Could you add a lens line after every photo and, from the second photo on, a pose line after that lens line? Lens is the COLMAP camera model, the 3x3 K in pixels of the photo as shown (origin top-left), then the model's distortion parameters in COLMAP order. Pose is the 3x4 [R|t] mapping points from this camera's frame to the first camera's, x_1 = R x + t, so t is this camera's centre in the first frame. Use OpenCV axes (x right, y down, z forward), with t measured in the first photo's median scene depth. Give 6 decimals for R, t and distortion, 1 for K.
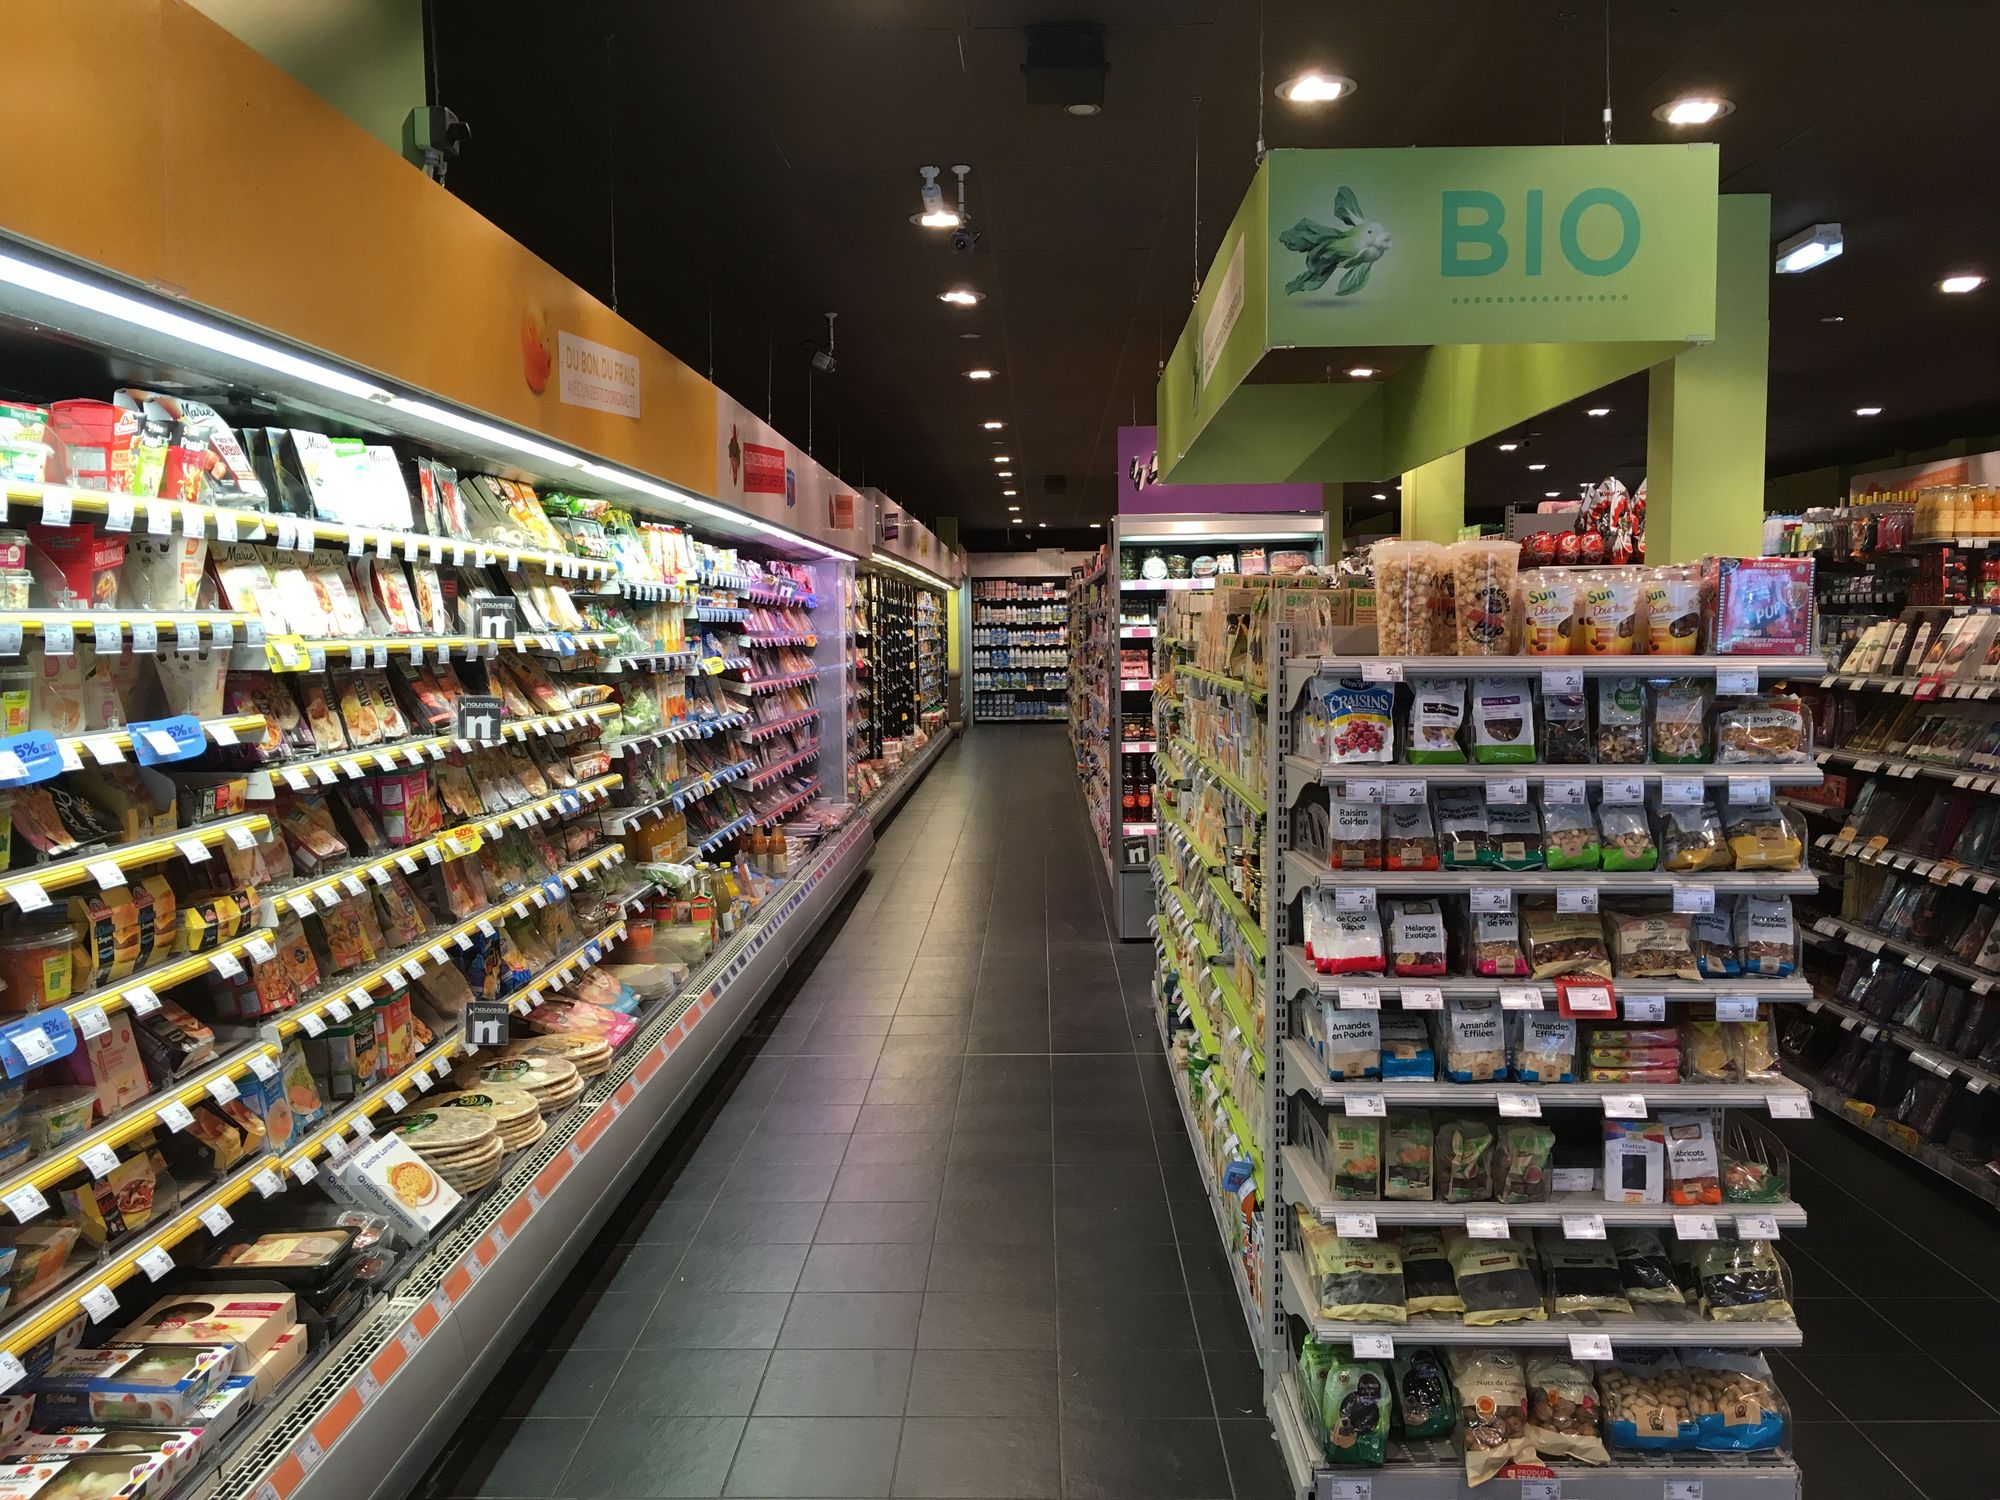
lens RADIAL K [[1684.2, 0, 995.8], [0, 1684.2, 752.0], [0, 0, 1]] dist [0.015971, -0.018676]
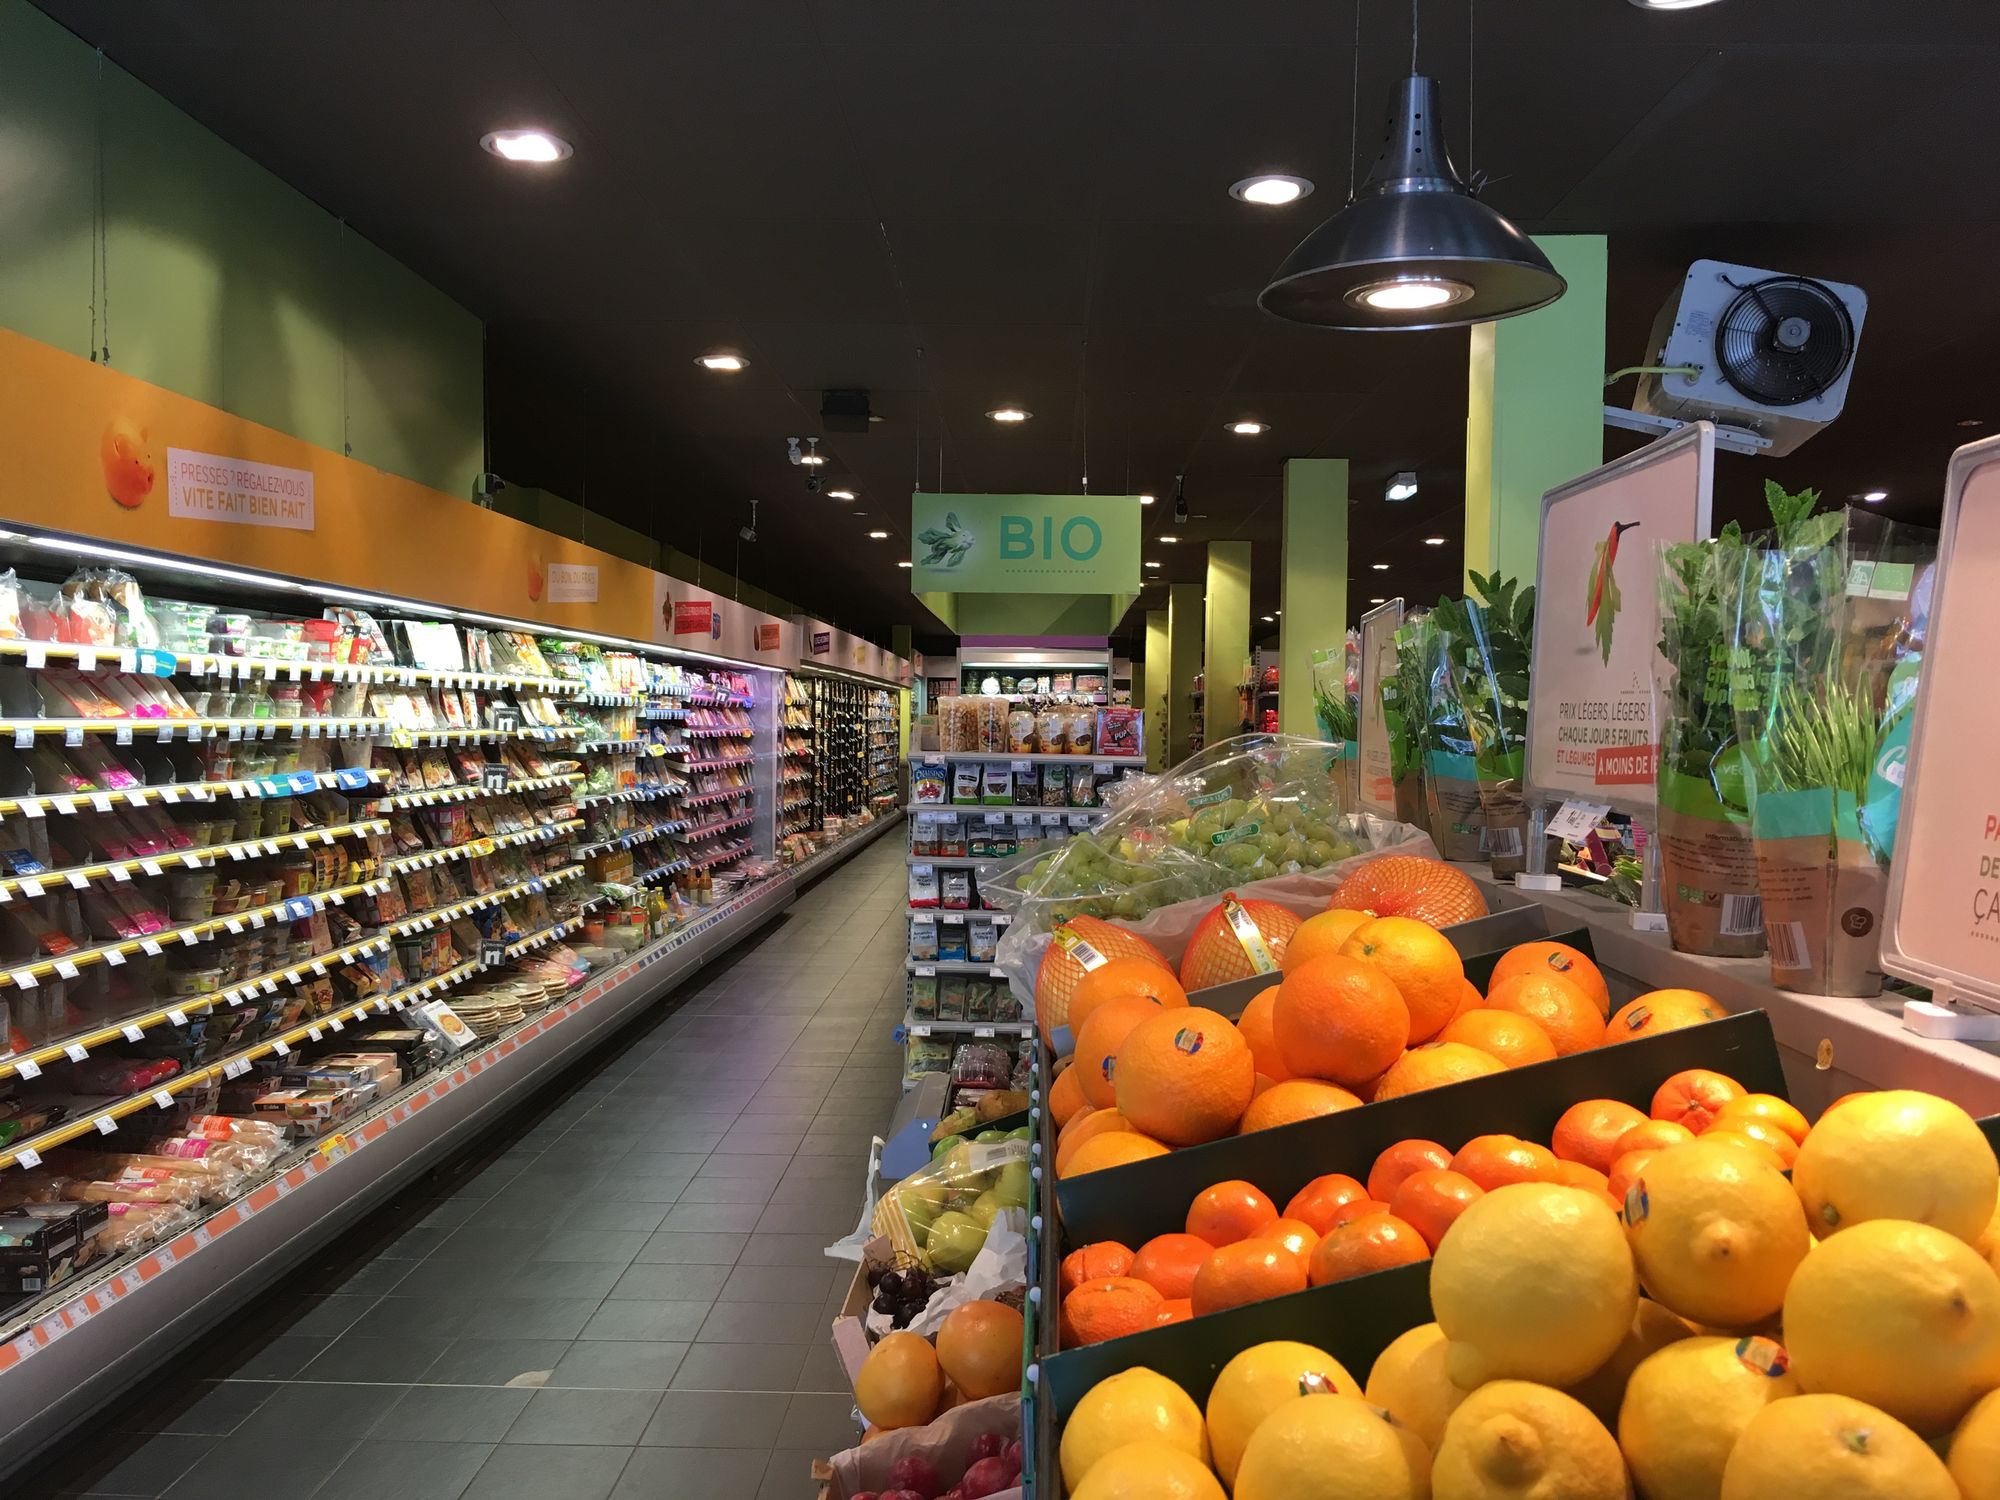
lens RADIAL K [[1684.2, 0, 1006.4], [0, 1684.2, 748.0], [0, 0, 1]] dist [0.015971, -0.018676]
pose [[0.999748, 0.021941, 0.004716, 0.266318], [-0.021636, 0.998132, -0.057130, 0.048022], [-0.005961, 0.057014, 0.998356, -0.932754]]
